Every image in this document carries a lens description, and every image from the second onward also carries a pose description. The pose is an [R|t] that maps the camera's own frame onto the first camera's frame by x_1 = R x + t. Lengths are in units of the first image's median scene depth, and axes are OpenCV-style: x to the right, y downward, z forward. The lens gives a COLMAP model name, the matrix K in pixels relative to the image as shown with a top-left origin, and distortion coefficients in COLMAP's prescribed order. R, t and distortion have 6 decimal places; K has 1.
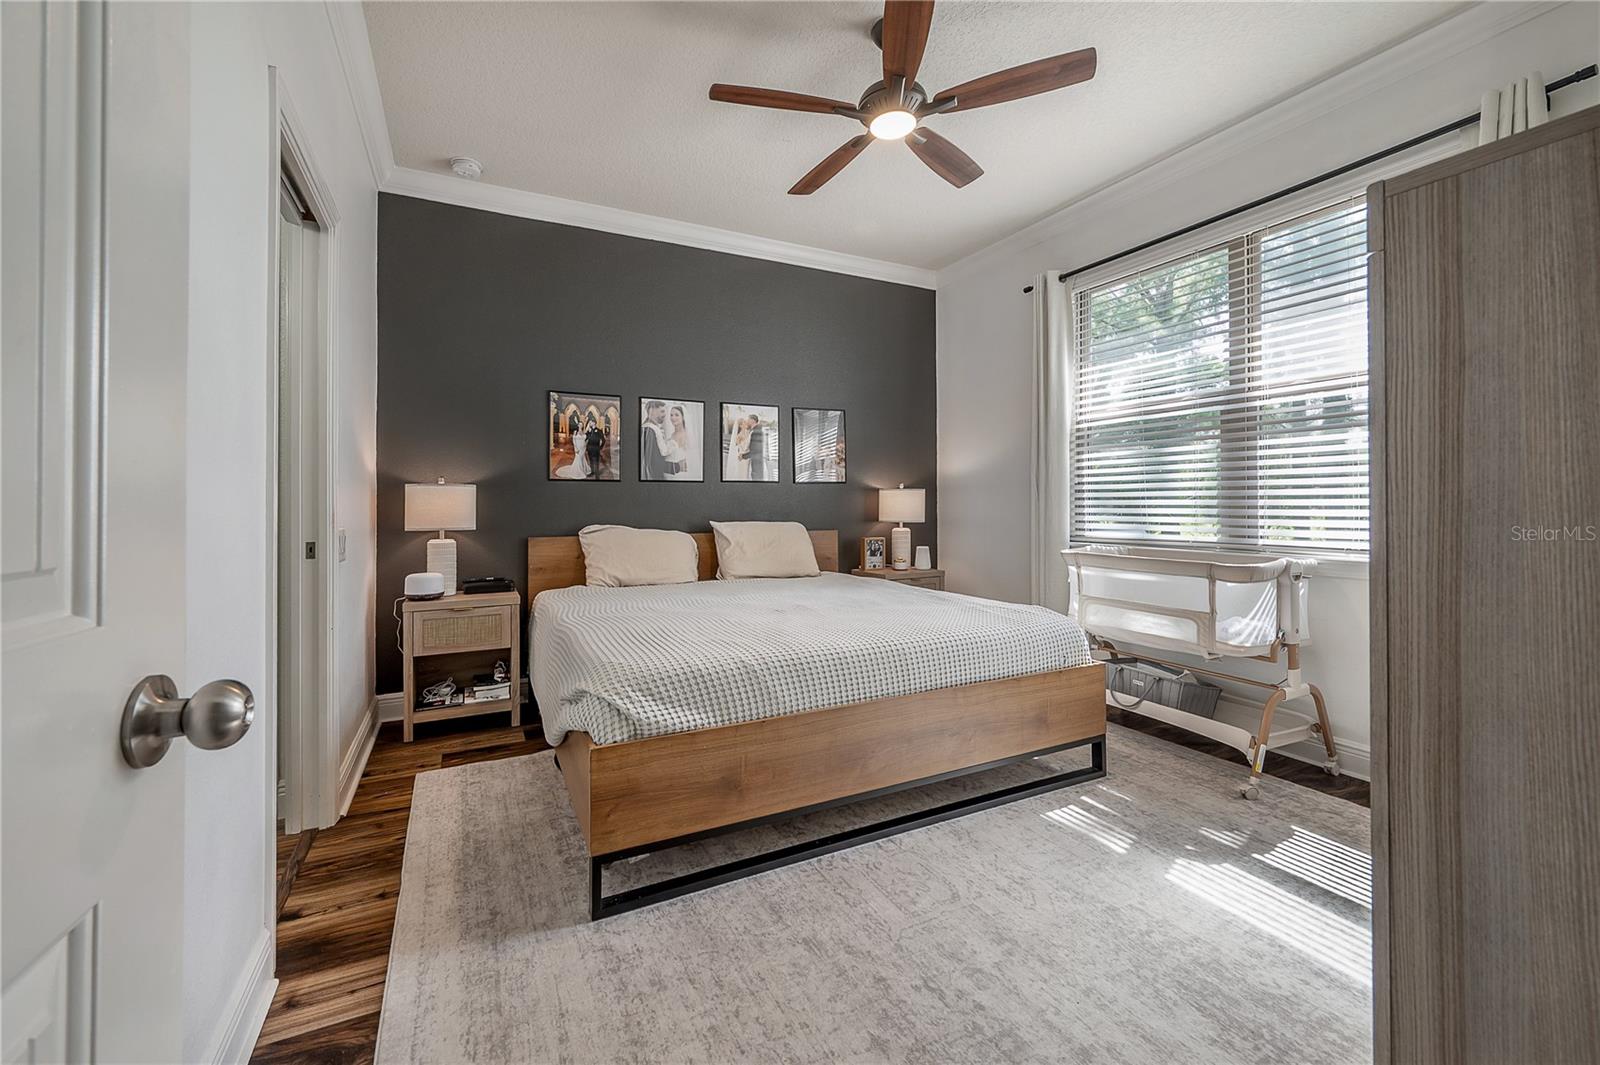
lens RADIAL K [[646.4, 0, 800.0], [0, 646.4, 532.5], [0, 0, 1]] dist [-0.001107, 0.000193]
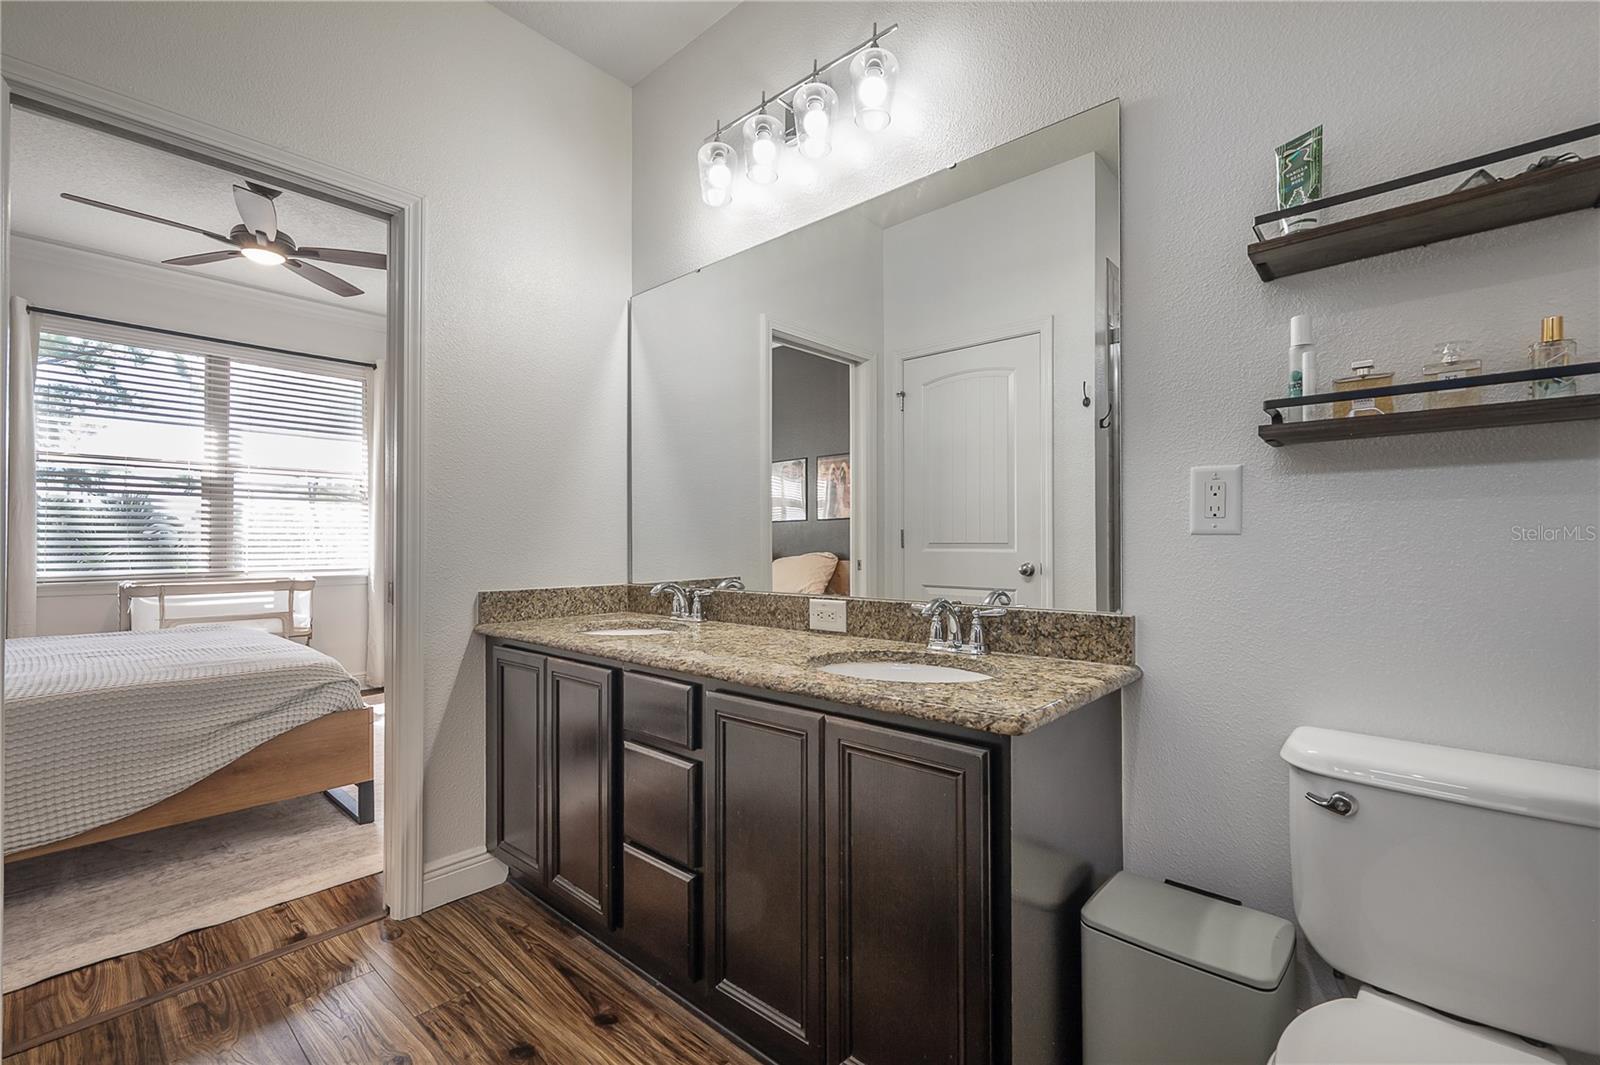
lens RADIAL K [[680.2, 0, 800.0], [0, 680.2, 532.5], [0, 0, 1]] dist [-0.000438, -0.000063]
pose [[-0.346974, 0.039221, 0.937054, -1.603516], [0.053298, 0.998335, -0.022051, 0.041282], [-0.936359, 0.042292, -0.348487, 0.495057]]
